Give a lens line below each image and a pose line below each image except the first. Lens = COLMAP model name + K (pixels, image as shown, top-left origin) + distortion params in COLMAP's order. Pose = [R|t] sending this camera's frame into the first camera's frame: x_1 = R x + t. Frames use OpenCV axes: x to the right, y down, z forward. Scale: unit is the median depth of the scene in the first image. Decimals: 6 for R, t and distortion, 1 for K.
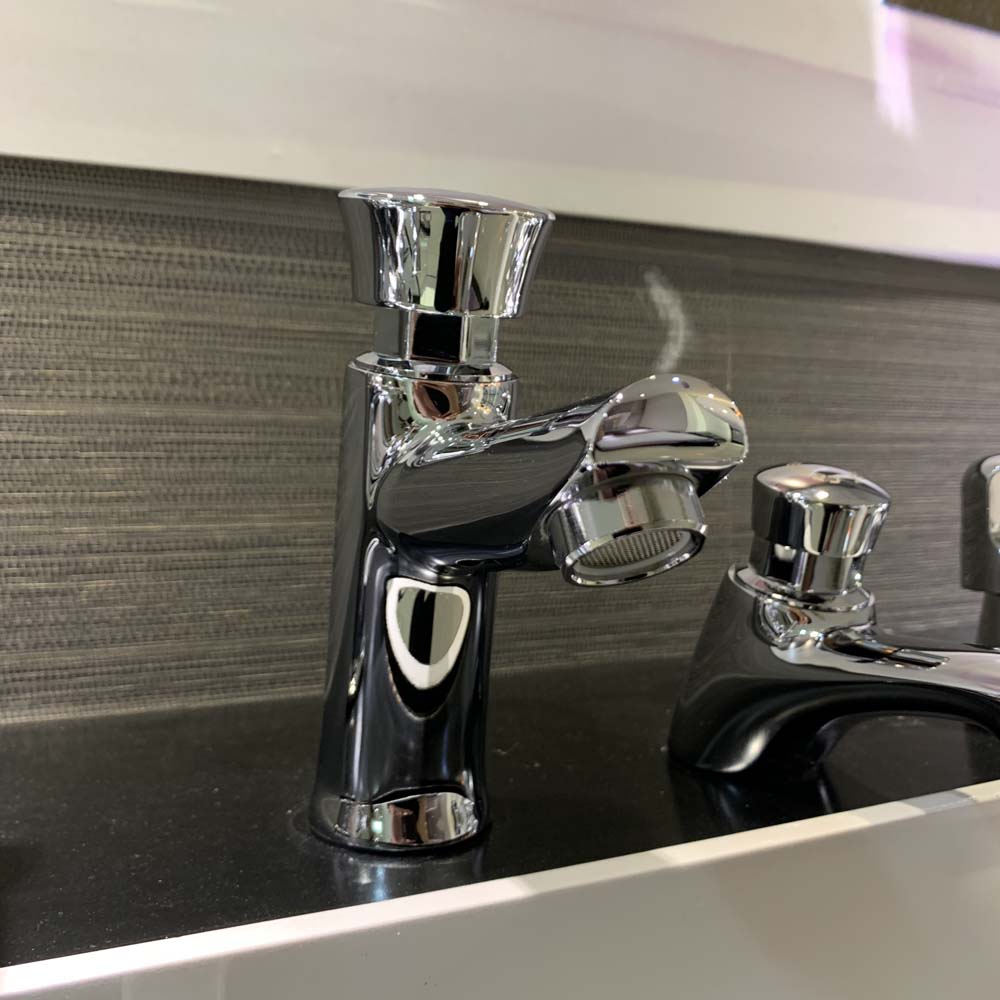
lens RADIAL K [[1048.5, 0, 483.3], [0, 1048.5, 501.5], [0, 0, 1]] dist [0.161060, -0.500249]
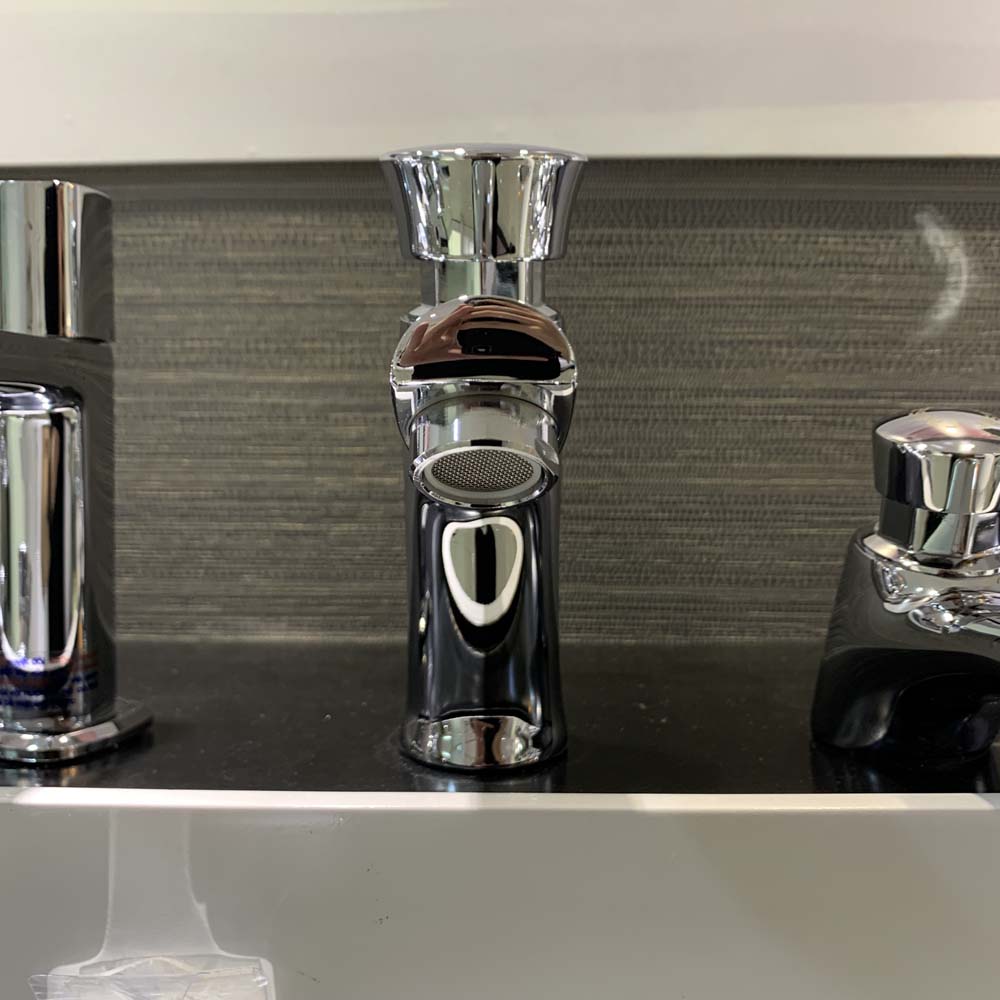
lens RADIAL K [[1048.5, 0, 483.3], [0, 1048.5, 501.5], [0, 0, 1]] dist [0.161060, -0.500249]
pose [[0.900558, 0.026423, -0.433933, 0.267983], [-0.020869, 0.999628, 0.017559, 0.025475], [0.434235, -0.006758, 0.900774, 0.033895]]
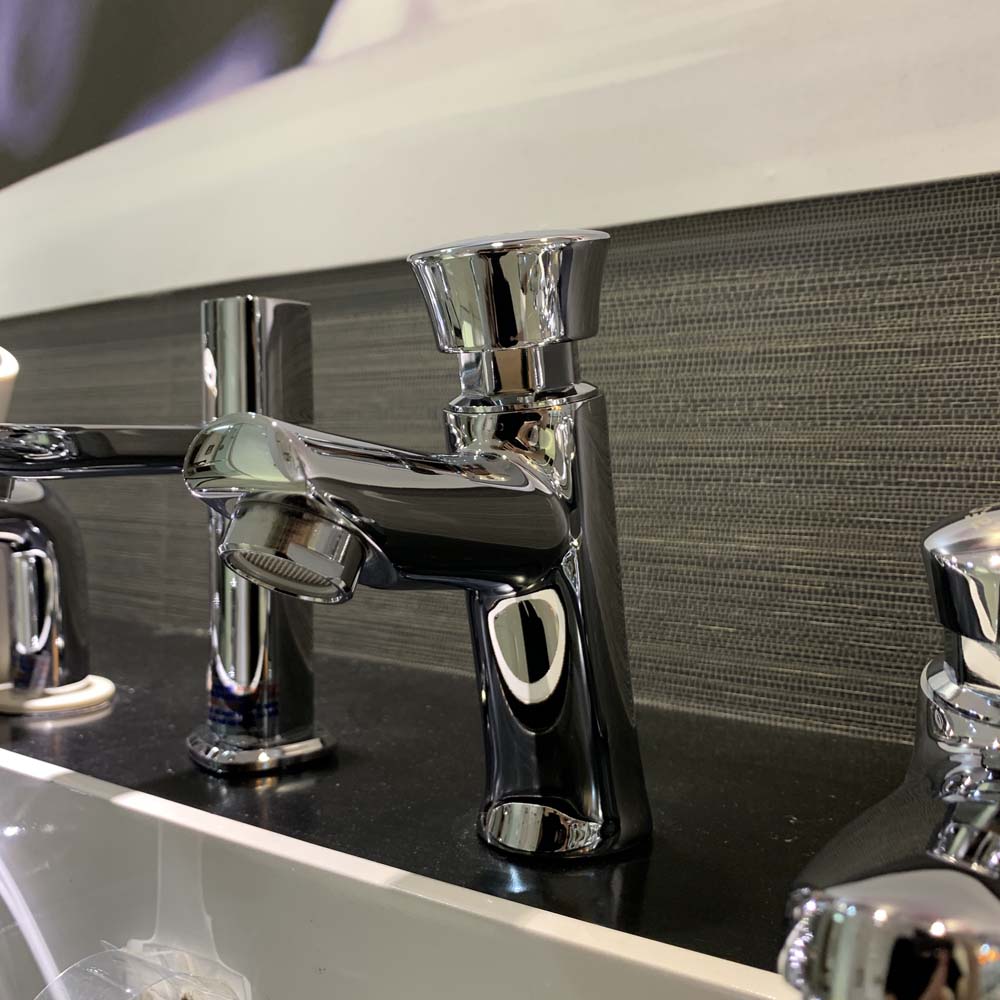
lens RADIAL K [[1048.5, 0, 483.3], [0, 1048.5, 501.5], [0, 0, 1]] dist [0.161060, -0.500249]
pose [[0.516664, 0.034278, -0.855502, 0.544544], [-0.047747, 0.998797, 0.011184, -0.021047], [0.854856, 0.035069, 0.517679, 0.272688]]
